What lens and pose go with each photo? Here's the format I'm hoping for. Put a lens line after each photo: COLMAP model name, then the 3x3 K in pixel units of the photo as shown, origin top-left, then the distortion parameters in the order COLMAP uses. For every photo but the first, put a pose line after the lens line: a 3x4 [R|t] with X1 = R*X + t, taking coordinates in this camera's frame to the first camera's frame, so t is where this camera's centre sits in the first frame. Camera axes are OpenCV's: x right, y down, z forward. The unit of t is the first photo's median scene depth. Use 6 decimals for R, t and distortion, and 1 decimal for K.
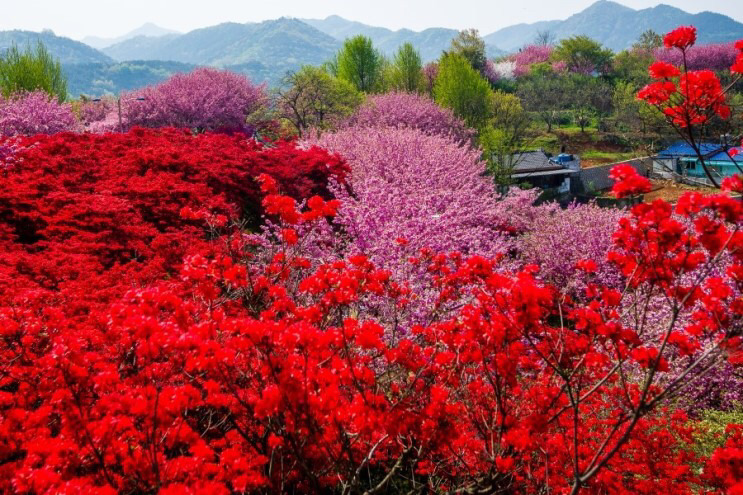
lens RADIAL K [[912.4, 0, 371.5], [0, 912.4, 247.5], [0, 0, 1]] dist [0.022329, 0.042513]
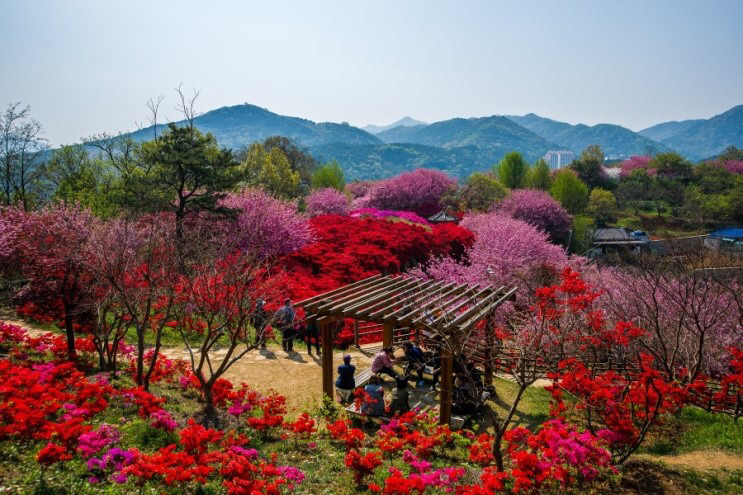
lens RADIAL K [[912.4, 0, 371.5], [0, 912.4, 247.5], [0, 0, 1]] dist [0.022329, 0.042513]
pose [[0.948245, 0.083143, -0.306461, 0.245741], [-0.083633, 0.996430, 0.011556, -0.050200], [0.306327, 0.014672, 0.951813, -0.621974]]
